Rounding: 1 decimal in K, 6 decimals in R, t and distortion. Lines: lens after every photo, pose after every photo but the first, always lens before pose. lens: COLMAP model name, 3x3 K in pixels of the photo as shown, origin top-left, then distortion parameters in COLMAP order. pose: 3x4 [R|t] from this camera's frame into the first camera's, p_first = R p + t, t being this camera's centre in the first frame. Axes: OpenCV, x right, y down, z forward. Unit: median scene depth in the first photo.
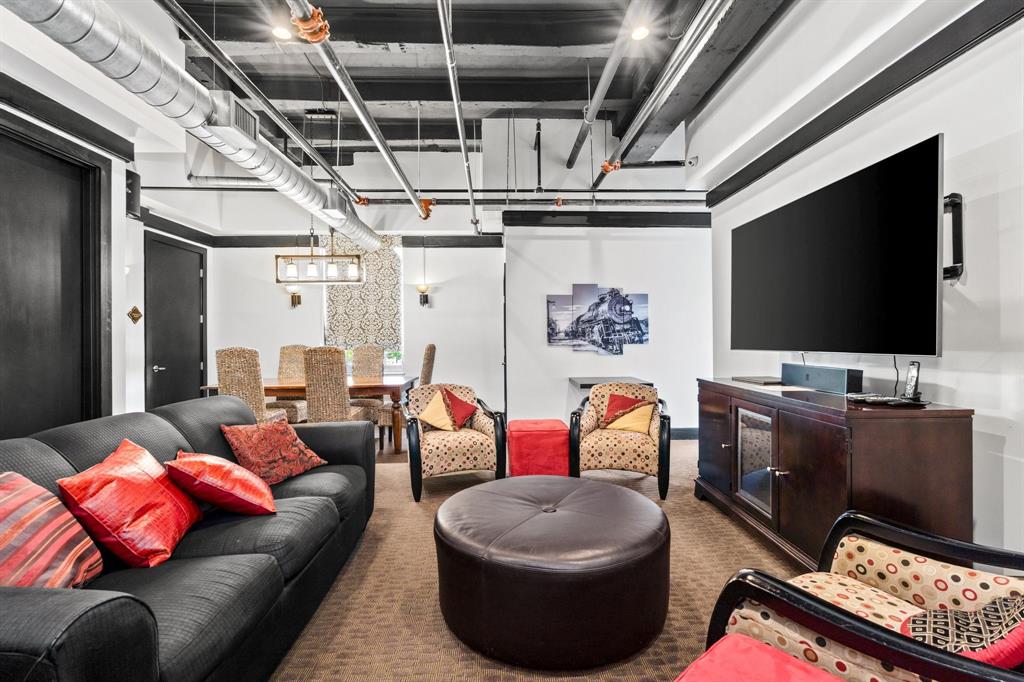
lens RADIAL K [[447.6, 0, 513.5], [0, 447.6, 338.8], [0, 0, 1]] dist [-0.010870, 0.000597]
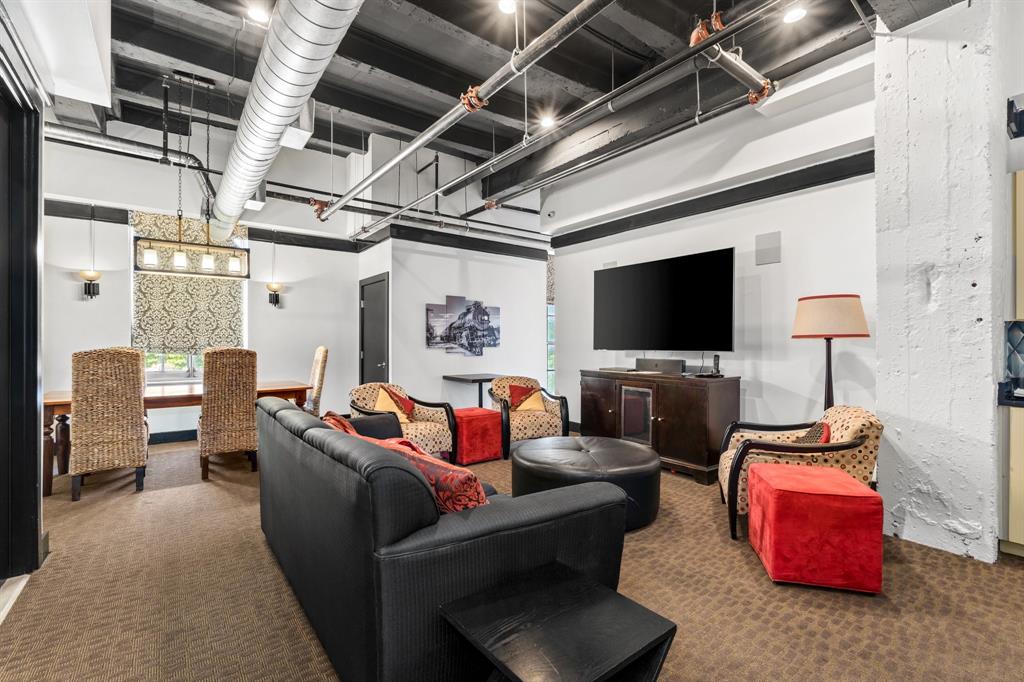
lens RADIAL K [[447.6, 0, 505.7], [0, 447.6, 343.3], [0, 0, 1]] dist [-0.010870, 0.000597]
pose [[0.821630, 0.007830, 0.569967, -0.406318], [-0.007322, 0.999968, -0.003182, 0.004878], [-0.569973, -0.001559, 0.821662, -0.047872]]
